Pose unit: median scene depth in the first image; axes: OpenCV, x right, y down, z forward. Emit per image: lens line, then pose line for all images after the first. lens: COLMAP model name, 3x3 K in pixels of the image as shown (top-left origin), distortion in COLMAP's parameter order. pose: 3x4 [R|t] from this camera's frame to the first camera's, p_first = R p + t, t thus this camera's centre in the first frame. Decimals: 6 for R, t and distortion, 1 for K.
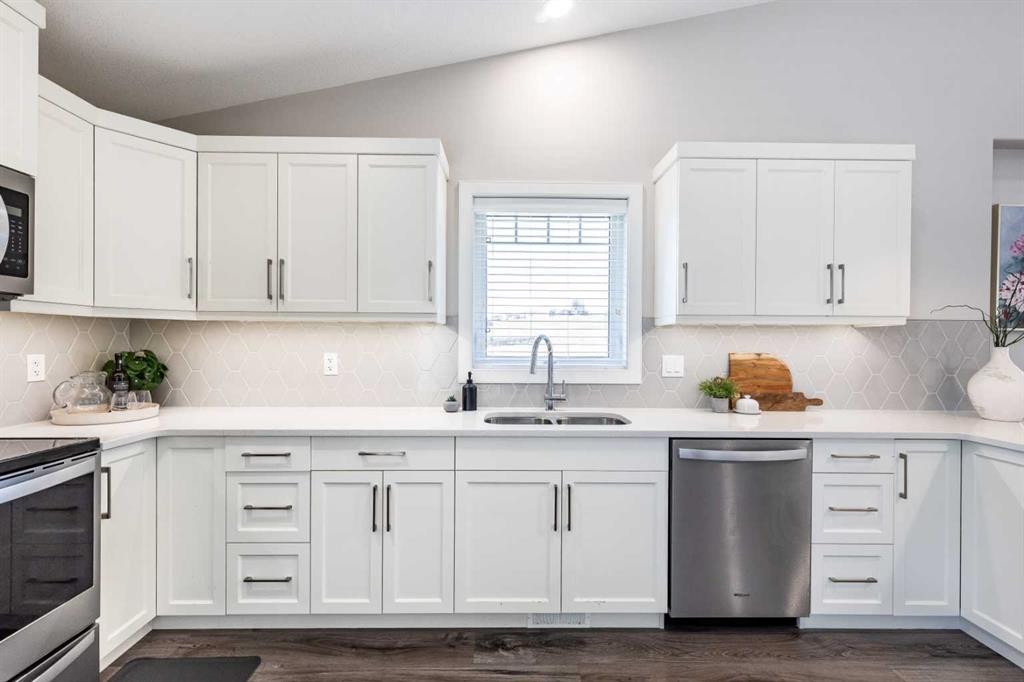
lens RADIAL K [[464.5, 0, 507.3], [0, 464.5, 340.4], [0, 0, 1]] dist [0.006218, 0.000378]
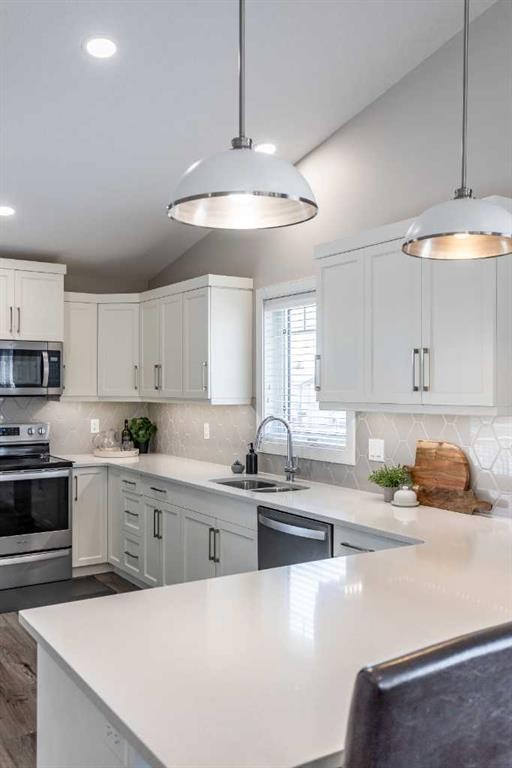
lens RADIAL K [[695.8, 0, 256.9], [0, 695.8, 376.3], [0, 0, 1]] dist [0.001099, 0.003128]
pose [[0.536962, -0.019706, -0.843376, 1.544532], [0.005938, 0.999791, -0.019580, -0.076888], [0.843586, 0.005506, 0.536966, 0.002198]]
